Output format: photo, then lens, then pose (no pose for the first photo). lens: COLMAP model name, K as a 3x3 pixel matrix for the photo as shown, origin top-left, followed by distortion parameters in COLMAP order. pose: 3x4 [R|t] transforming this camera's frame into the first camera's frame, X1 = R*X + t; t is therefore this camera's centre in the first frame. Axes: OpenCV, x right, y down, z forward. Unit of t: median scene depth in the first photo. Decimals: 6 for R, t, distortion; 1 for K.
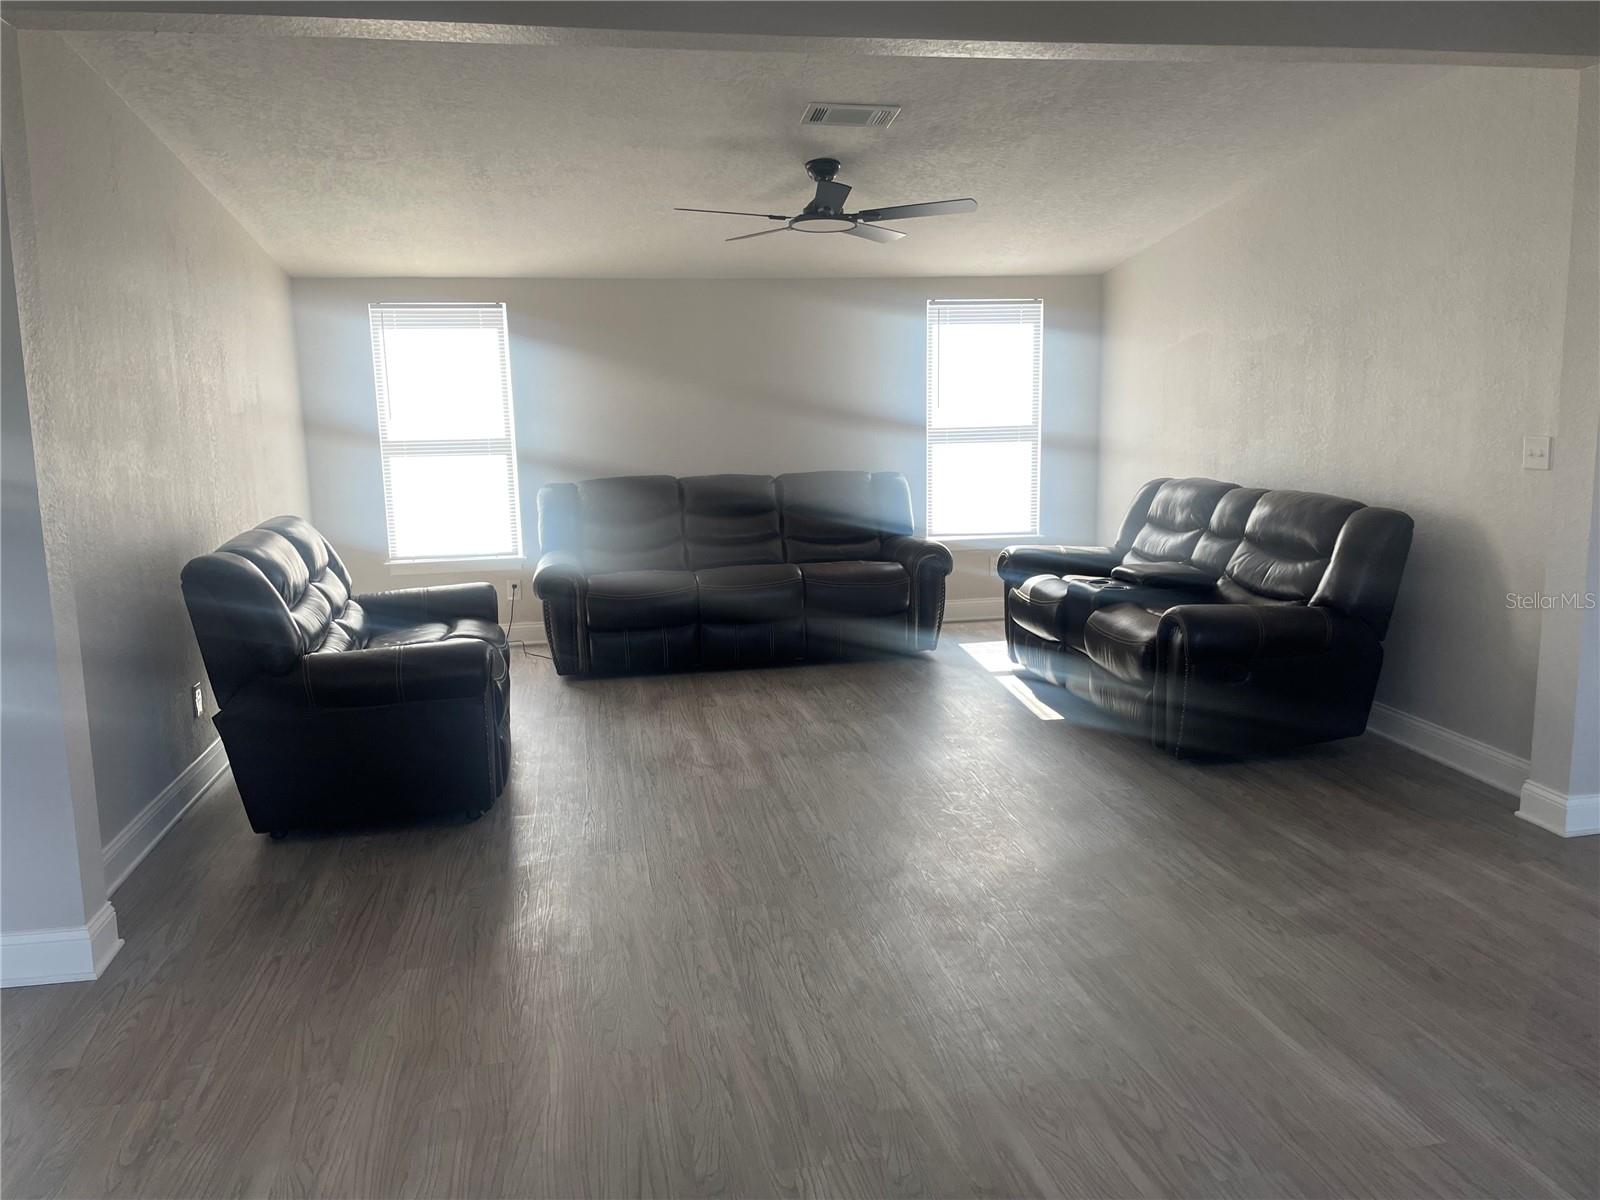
lens RADIAL K [[1210.2, 0, 804.9], [0, 1210.2, 583.6], [0, 0, 1]] dist [0.102419, -0.126830]
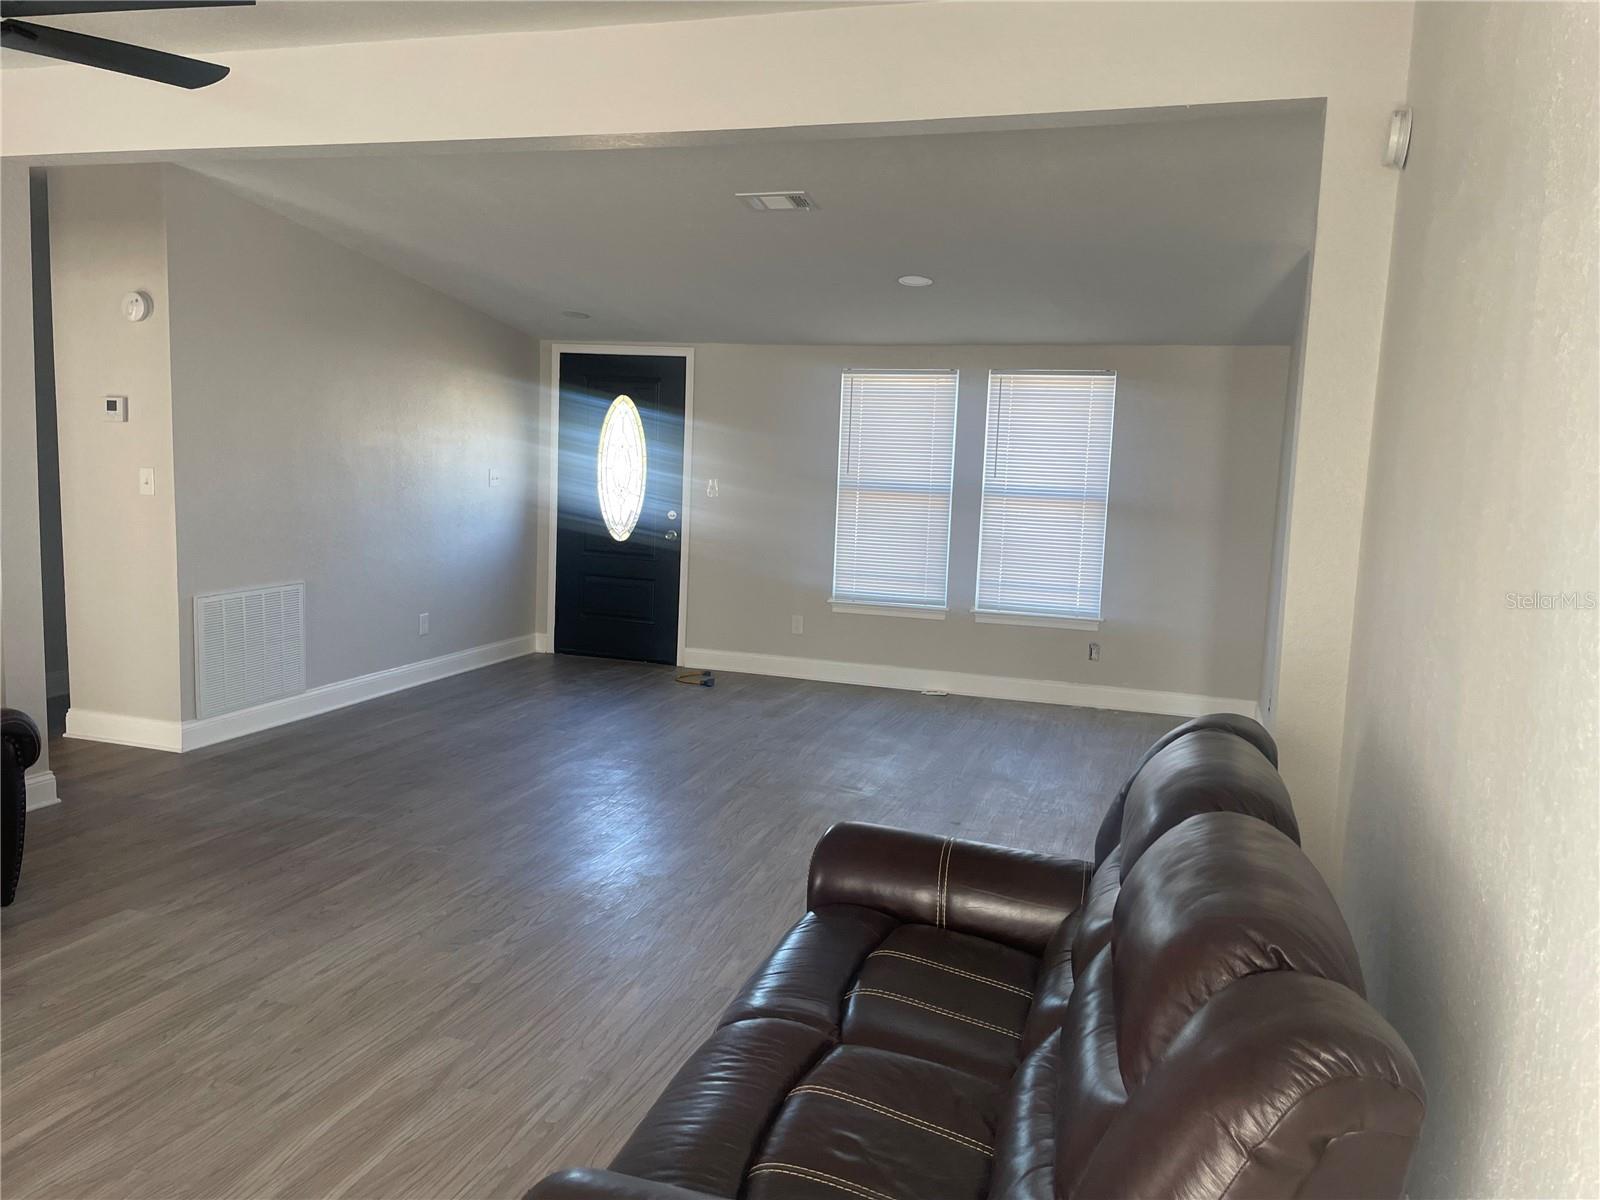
lens RADIAL K [[1210.2, 0, 804.9], [0, 1210.2, 583.6], [0, 0, 1]] dist [0.102419, -0.126830]
pose [[-0.874402, -0.071860, 0.479851, -0.666410], [0.052376, 0.969214, 0.240585, -0.287880], [-0.482366, 0.235501, -0.843719, 1.819782]]
